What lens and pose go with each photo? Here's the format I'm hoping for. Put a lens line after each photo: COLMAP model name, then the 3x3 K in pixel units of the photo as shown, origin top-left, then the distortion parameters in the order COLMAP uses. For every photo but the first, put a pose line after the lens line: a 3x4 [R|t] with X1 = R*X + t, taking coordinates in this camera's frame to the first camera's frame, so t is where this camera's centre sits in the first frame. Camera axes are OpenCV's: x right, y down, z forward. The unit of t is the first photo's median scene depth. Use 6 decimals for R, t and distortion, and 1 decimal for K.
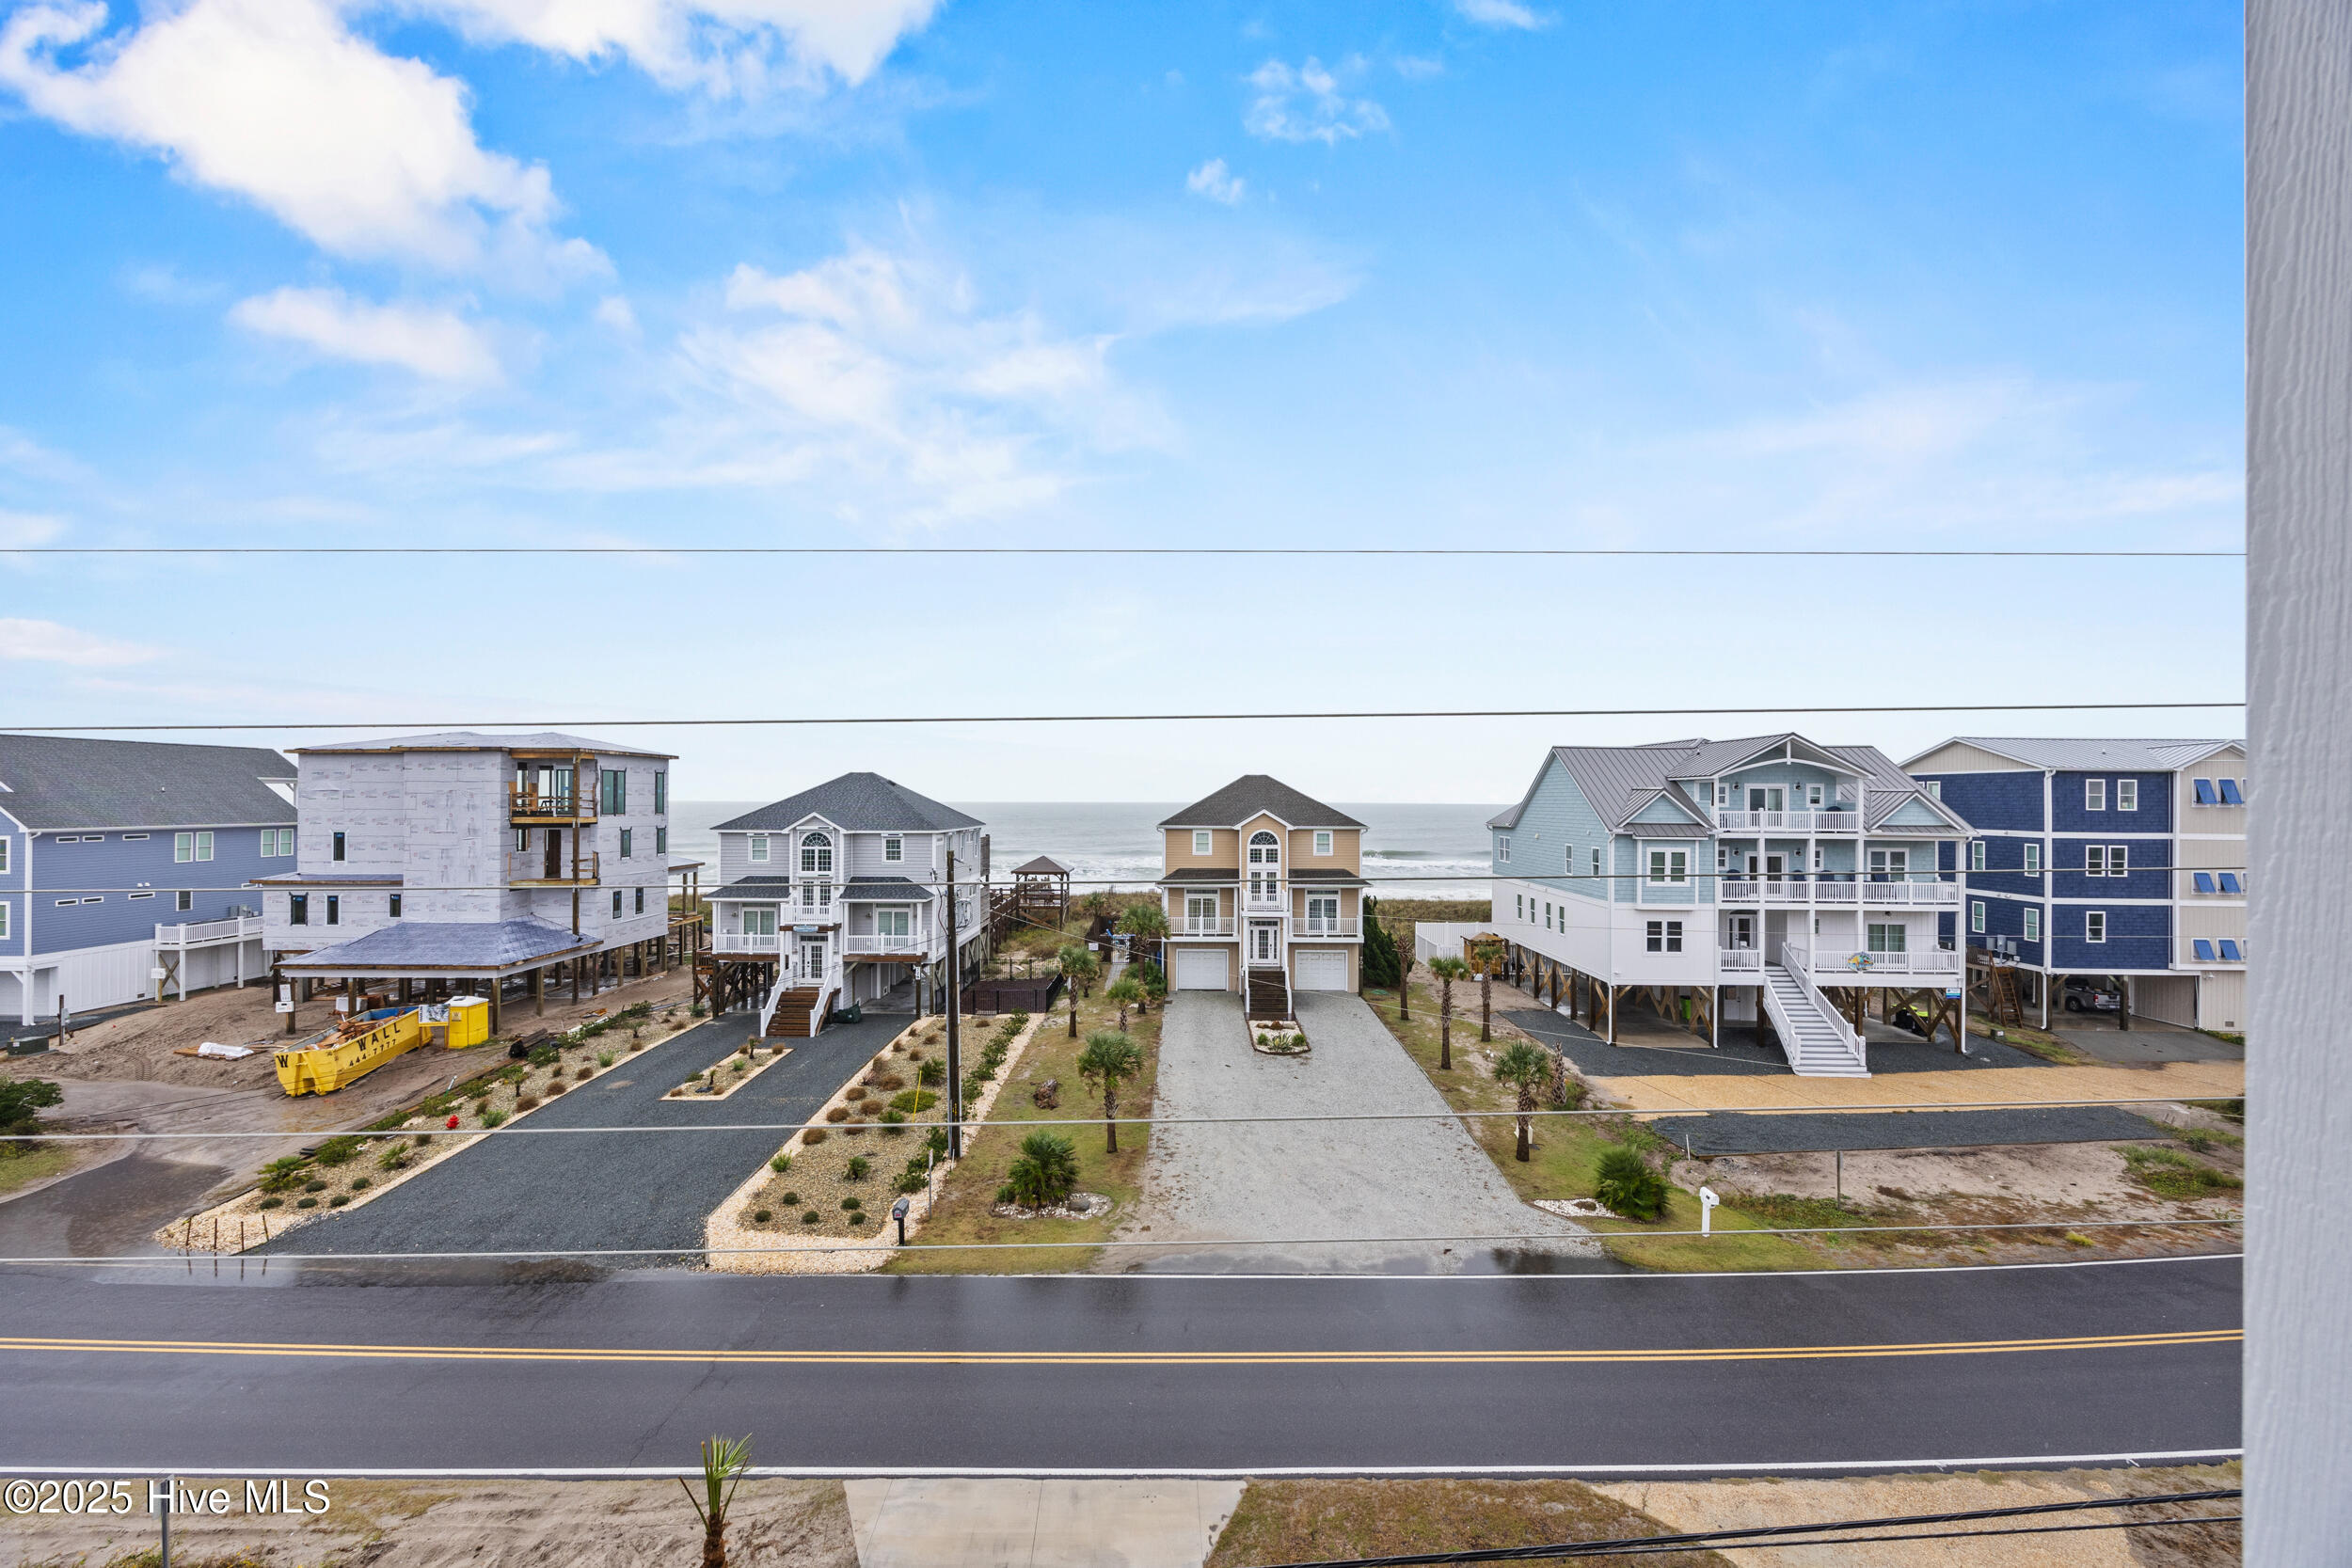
lens RADIAL K [[907.8, 0, 1169.6], [0, 907.8, 791.8], [0, 0, 1]] dist [0.002350, -0.000188]
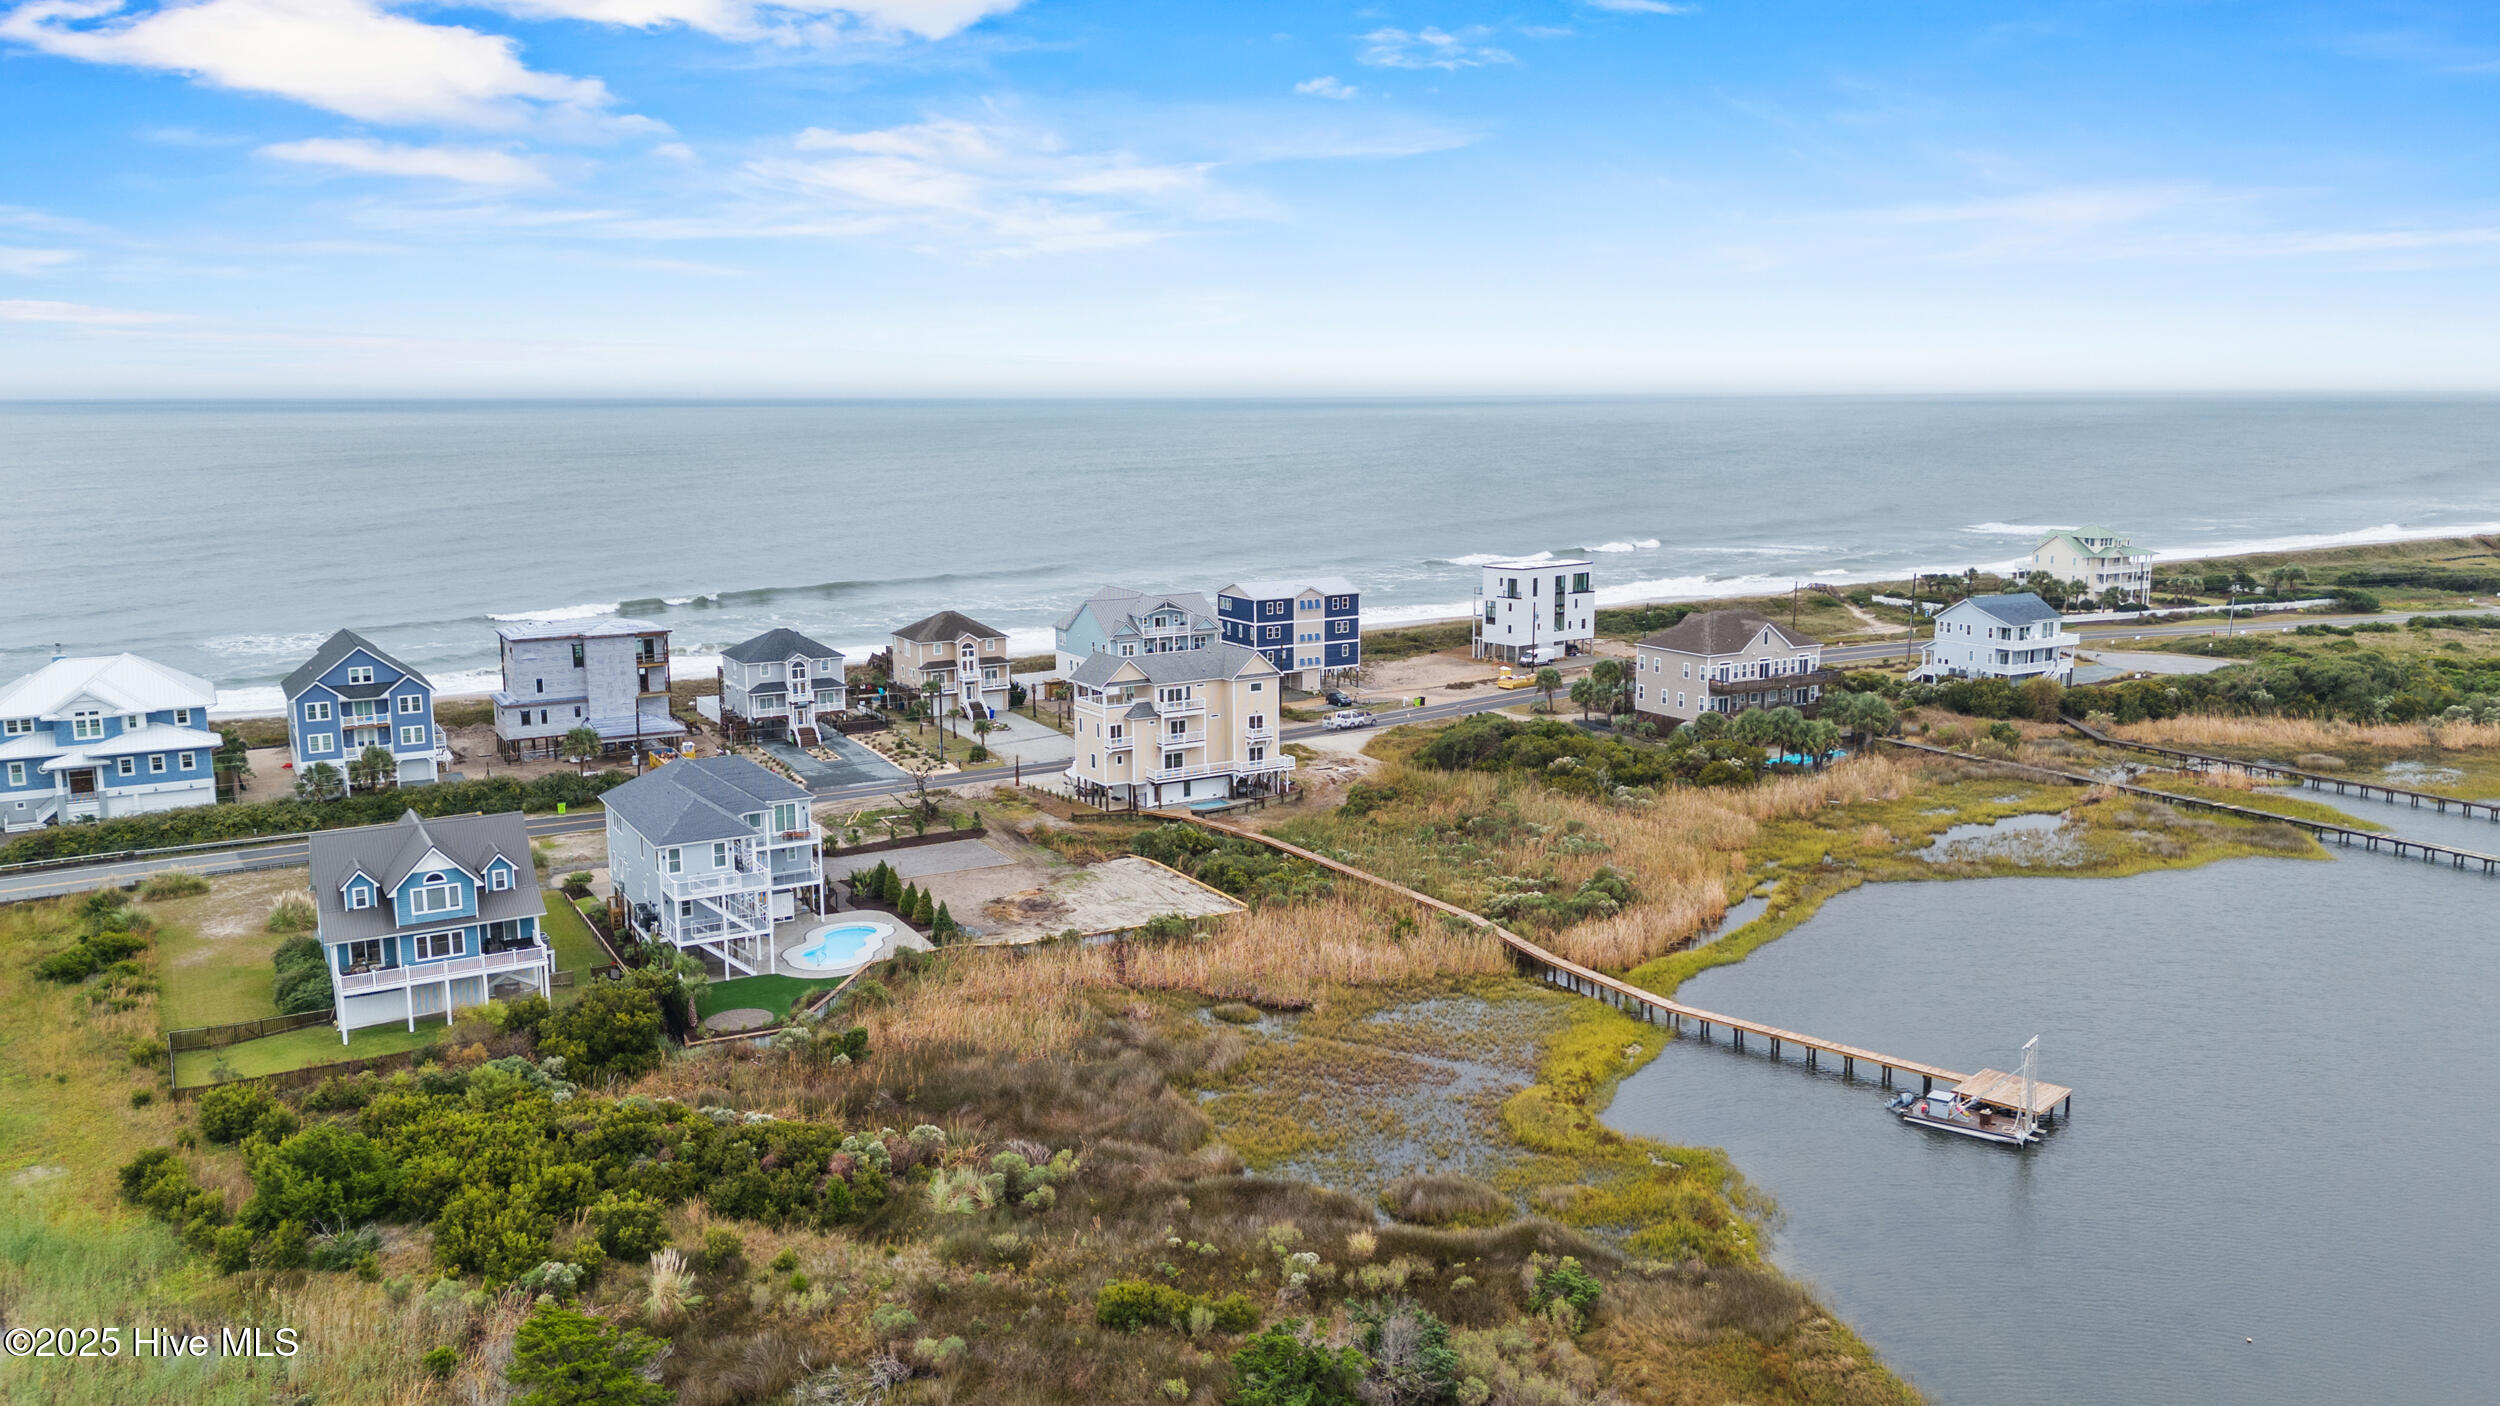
lens RADIAL K [[1875.5, 0, 1246.7], [0, 1875.5, 754.4], [0, 0, 1]] dist [0.108794, -0.091264]
pose [[0.863255, -0.108146, 0.493046, -1.784765], [0.007460, 0.979406, 0.201764, -0.680129], [-0.504713, -0.170496, 0.846284, -3.655931]]
